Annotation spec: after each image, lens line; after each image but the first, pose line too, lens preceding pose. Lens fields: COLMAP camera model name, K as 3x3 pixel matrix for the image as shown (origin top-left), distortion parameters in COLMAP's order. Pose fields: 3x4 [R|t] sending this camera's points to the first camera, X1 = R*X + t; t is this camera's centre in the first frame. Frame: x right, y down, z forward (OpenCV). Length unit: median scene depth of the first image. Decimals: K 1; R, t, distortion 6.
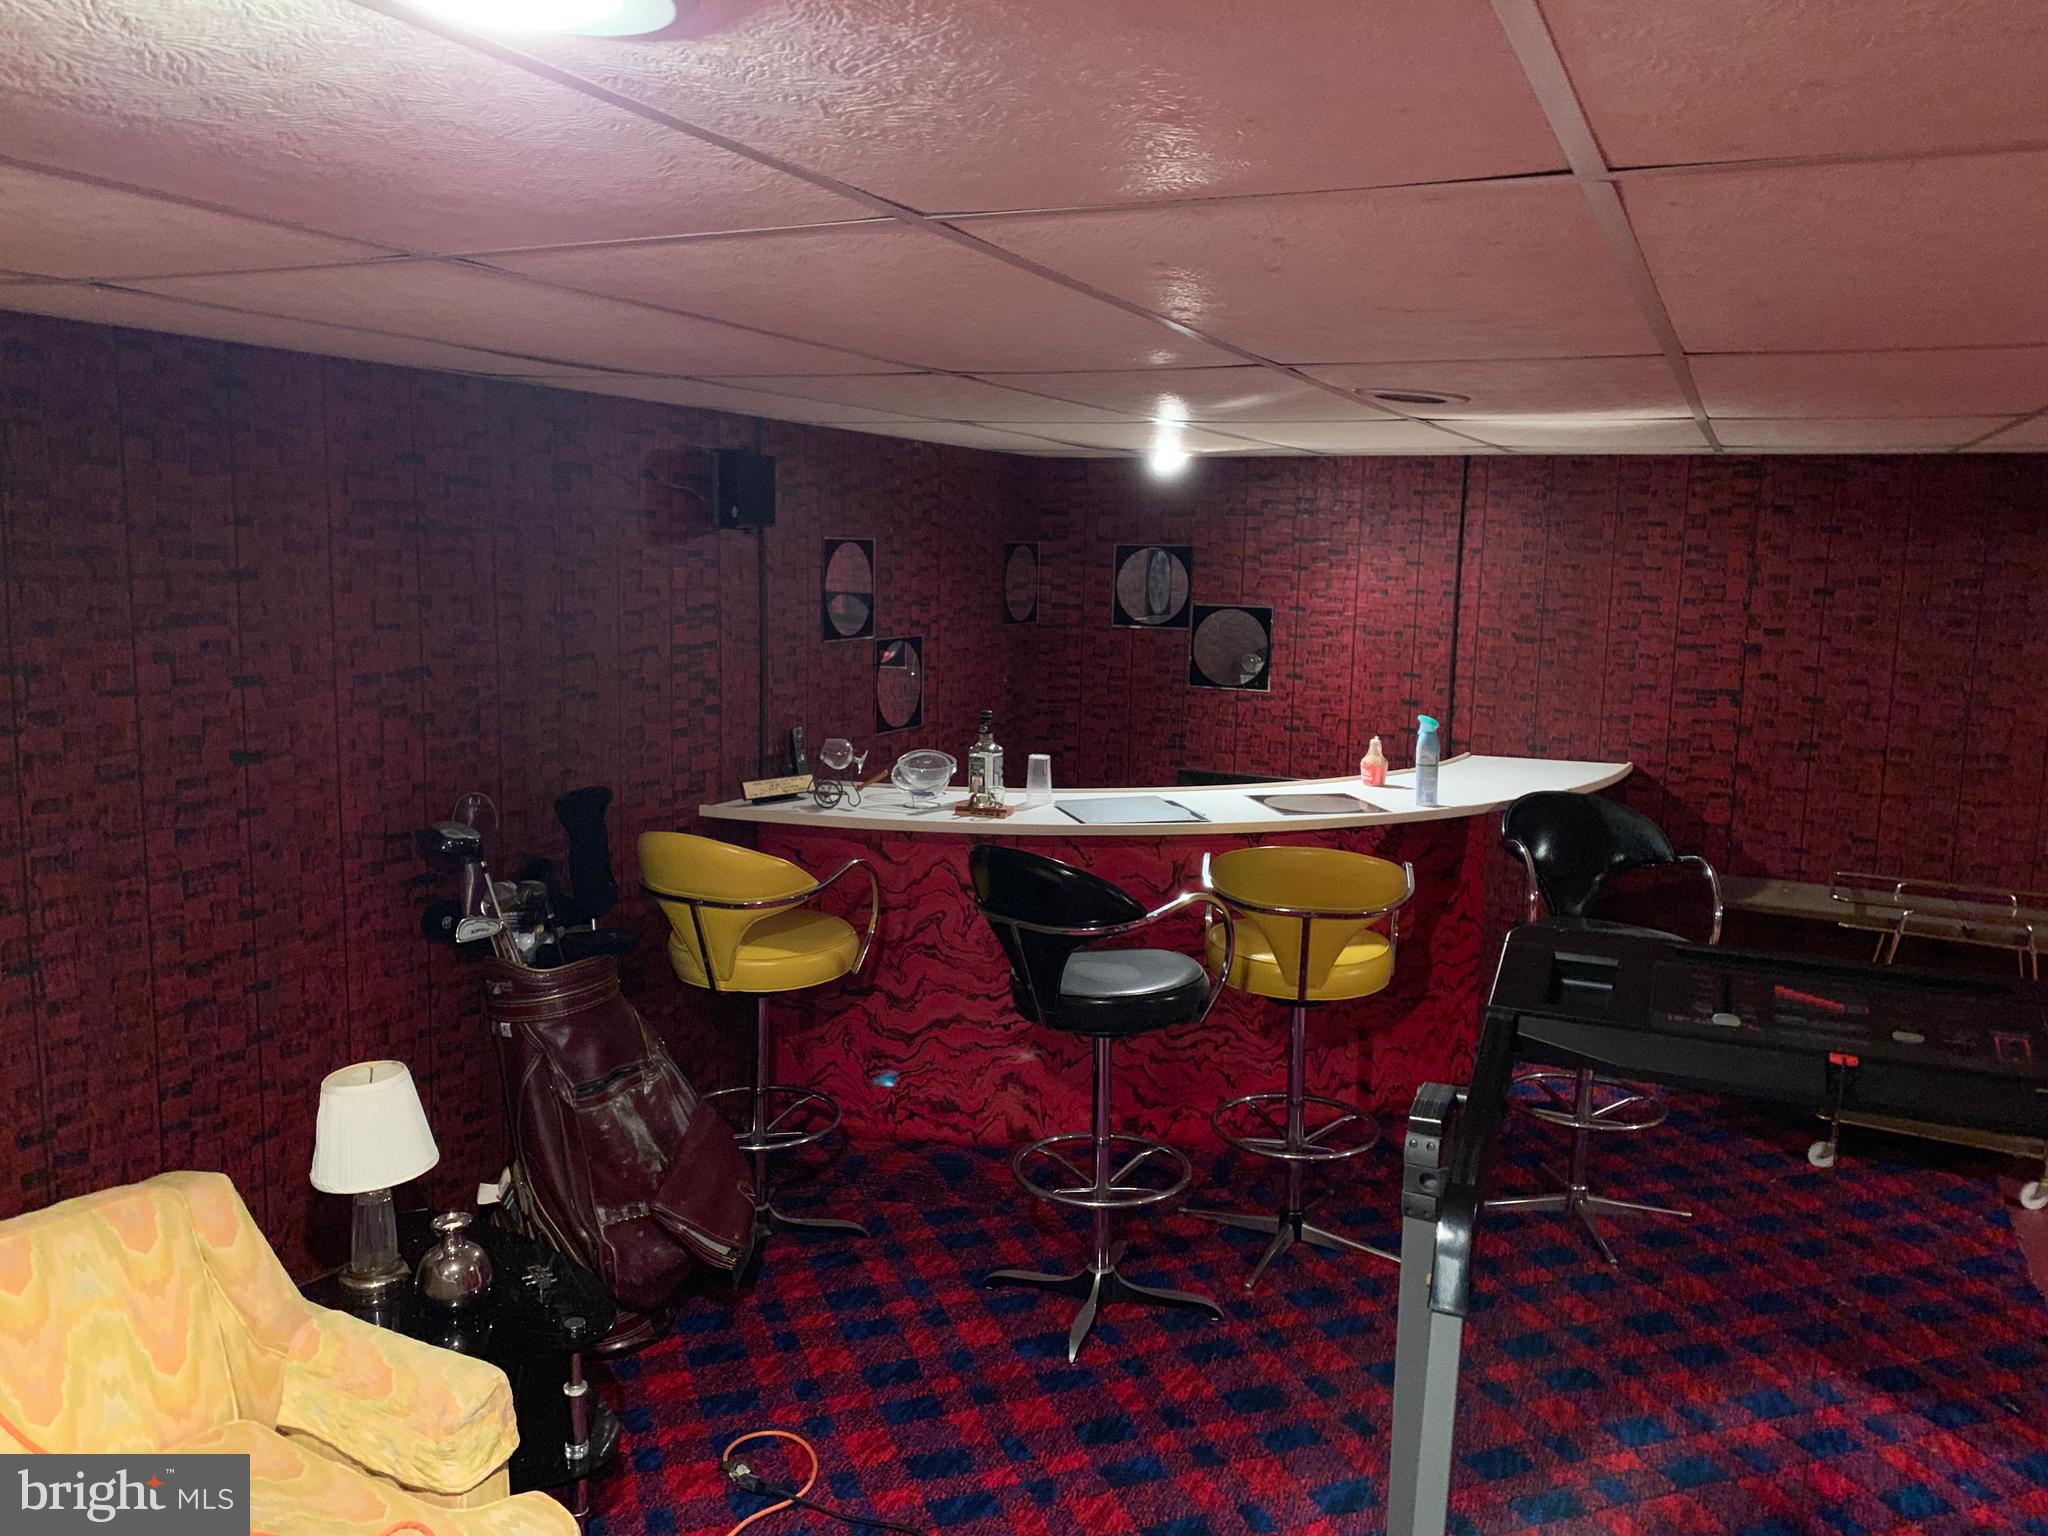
lens RADIAL K [[1552.4, 0, 1040.0], [0, 1552.4, 731.7], [0, 0, 1]] dist [0.029708, -0.035651]
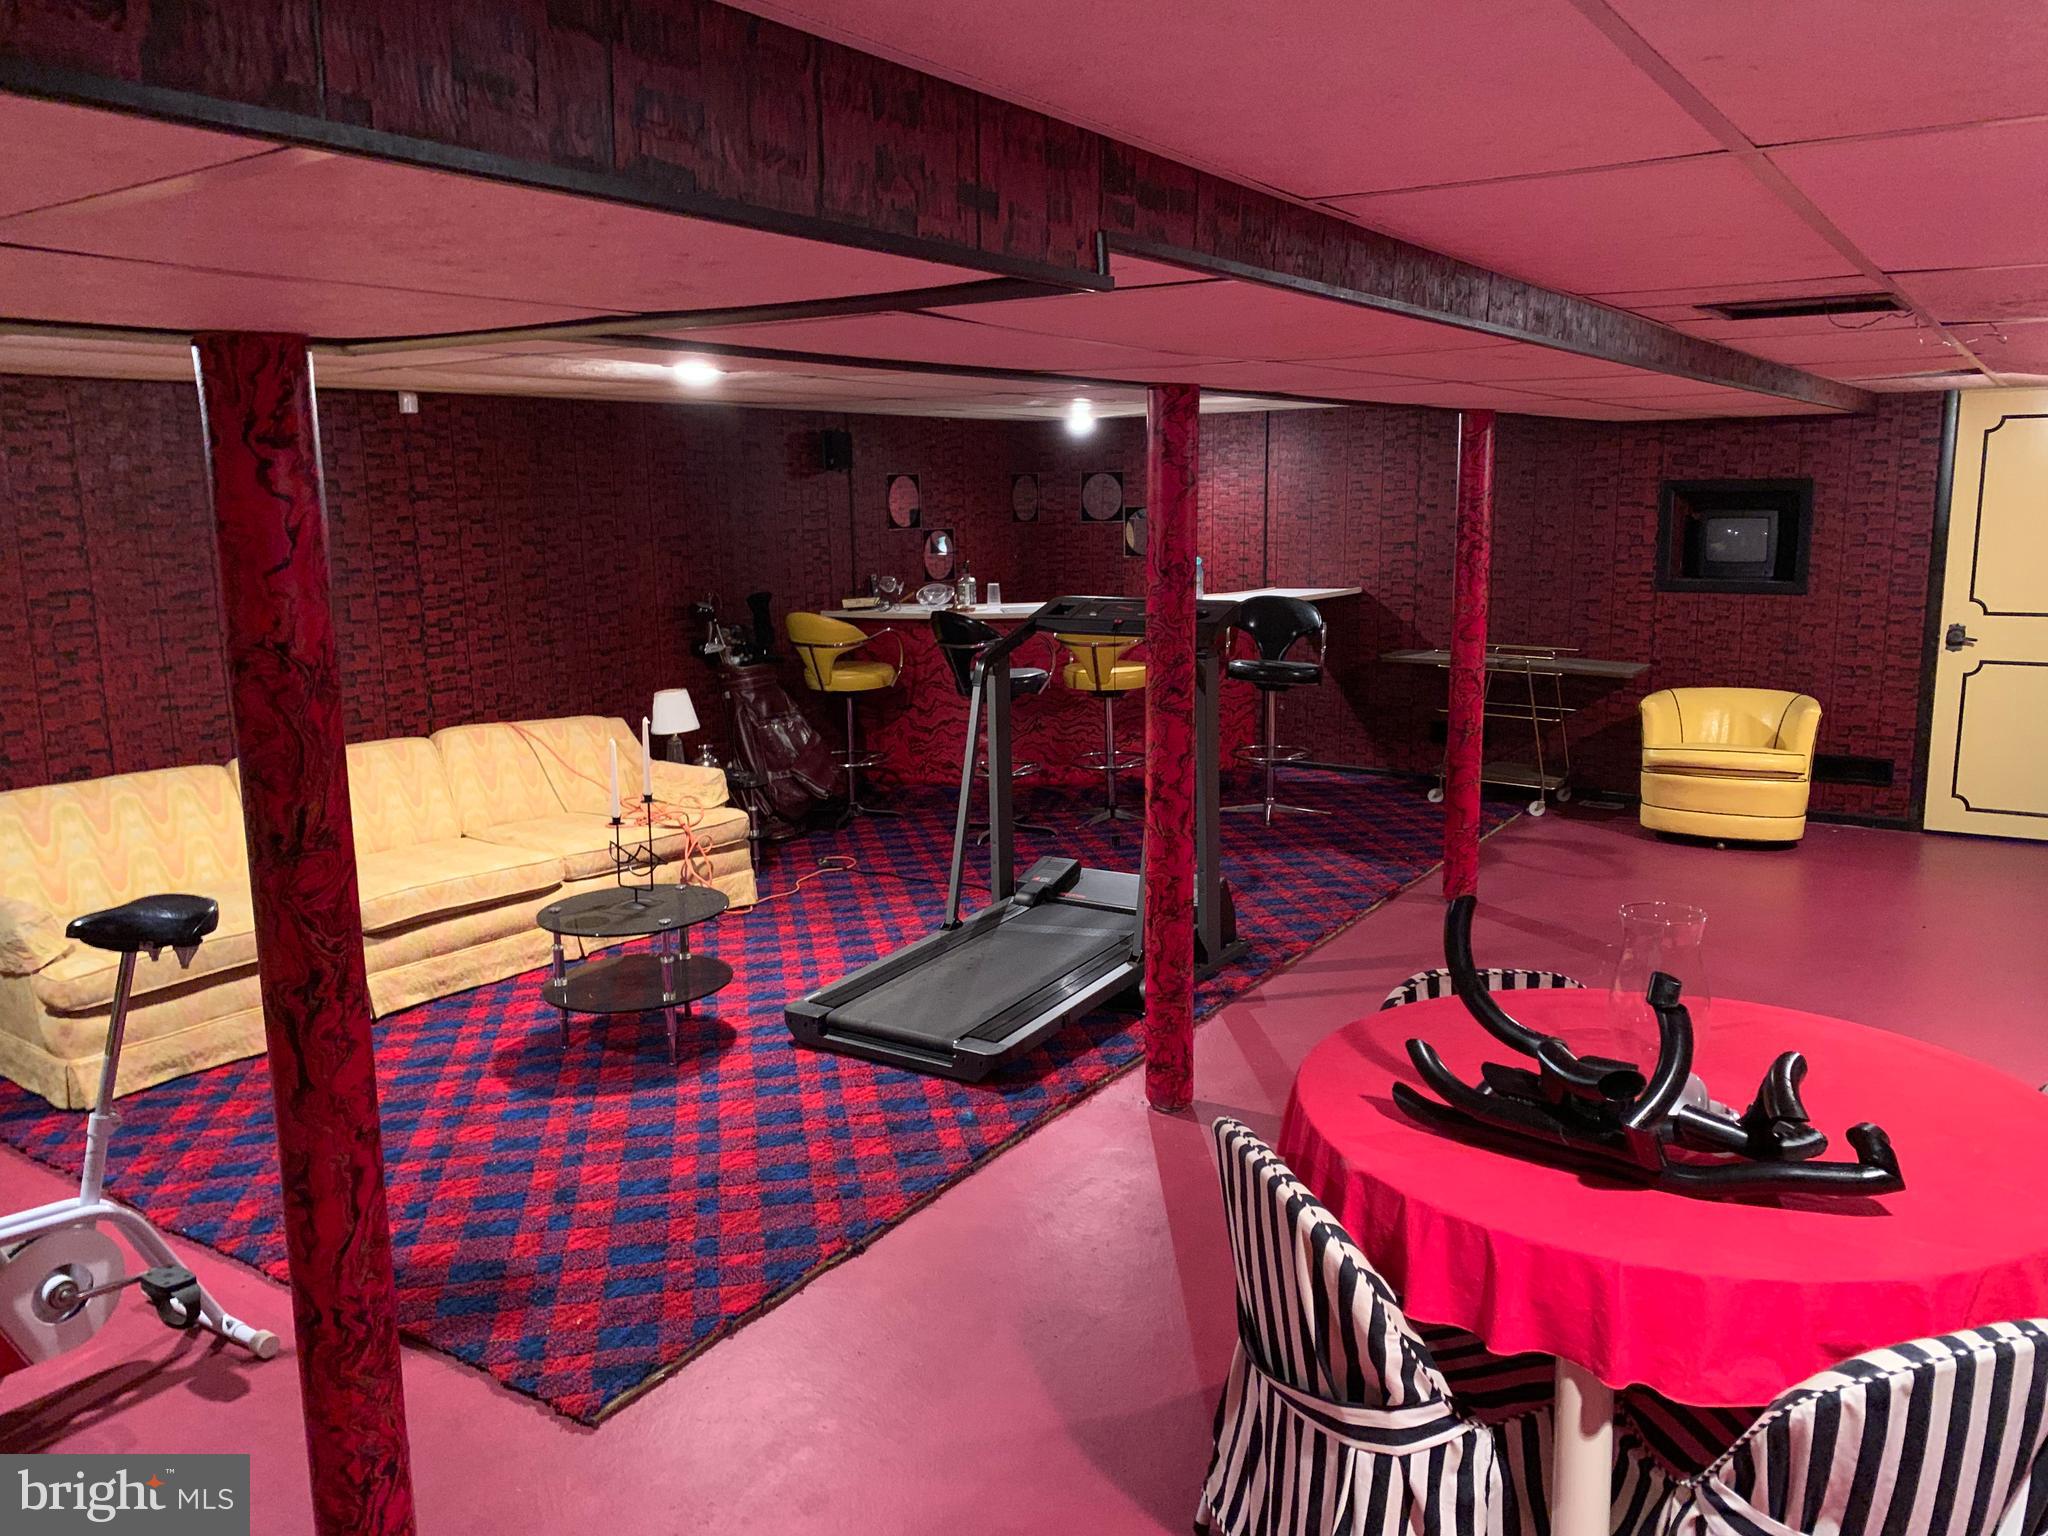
lens RADIAL K [[1552.4, 0, 1029.0], [0, 1552.4, 765.9], [0, 0, 1]] dist [0.029708, -0.035651]
pose [[0.986504, -0.011846, -0.163309, 0.358918], [0.020281, 0.998539, 0.050078, 0.148090], [0.162477, -0.052714, 0.985303, -0.909426]]
